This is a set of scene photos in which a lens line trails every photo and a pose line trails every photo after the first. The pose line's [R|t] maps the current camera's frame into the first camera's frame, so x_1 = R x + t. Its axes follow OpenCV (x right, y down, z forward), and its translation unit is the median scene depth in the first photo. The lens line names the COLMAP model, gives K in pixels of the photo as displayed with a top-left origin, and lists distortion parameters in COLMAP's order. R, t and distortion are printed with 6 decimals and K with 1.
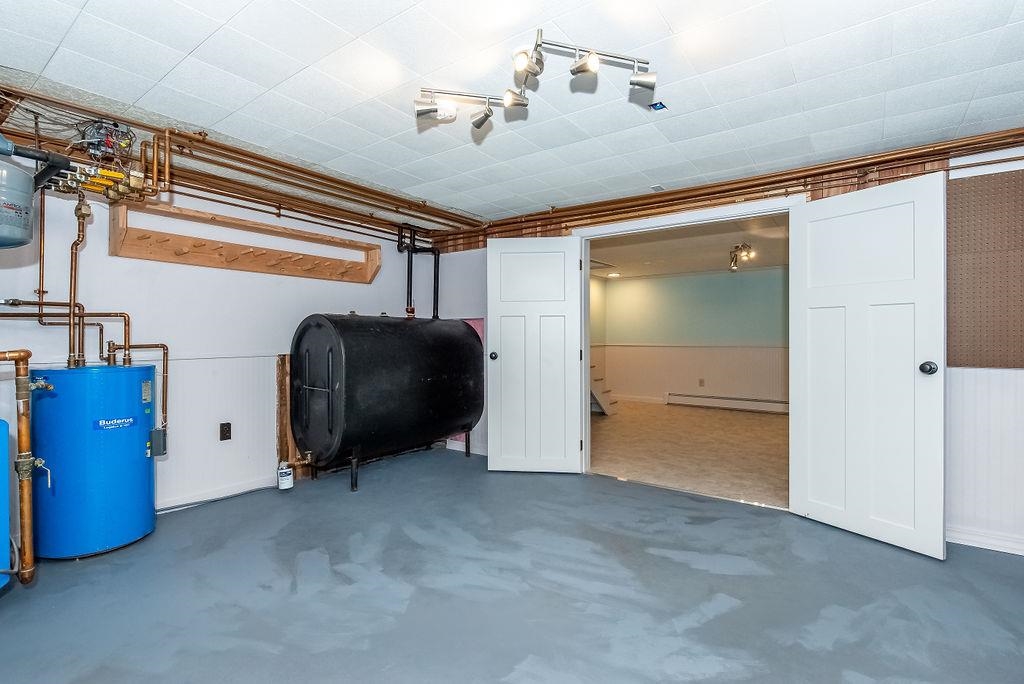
lens RADIAL K [[478.7, 0, 512.0], [0, 478.7, 342.0], [0, 0, 1]] dist [0.000051, -0.000144]
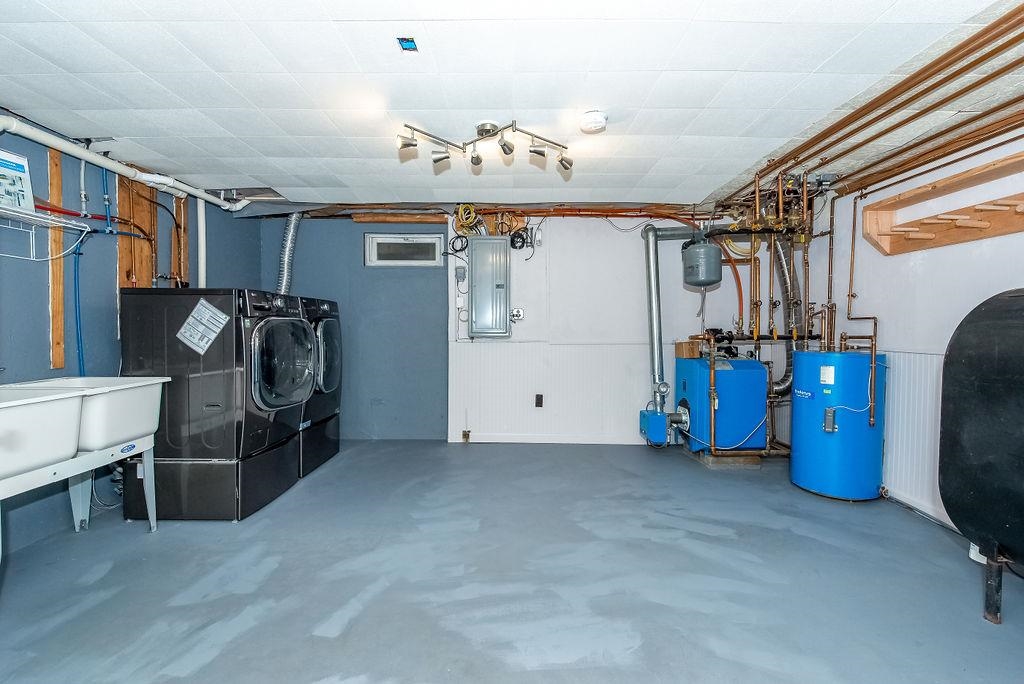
lens RADIAL K [[453.3, 0, 514.4], [0, 453.3, 340.5], [0, 0, 1]] dist [0.012810, -0.000537]
pose [[-0.809374, 0.014043, -0.587126, 0.643335], [-0.008418, 0.999334, 0.035507, -0.014217], [0.587234, 0.033681, -0.808716, 1.808965]]
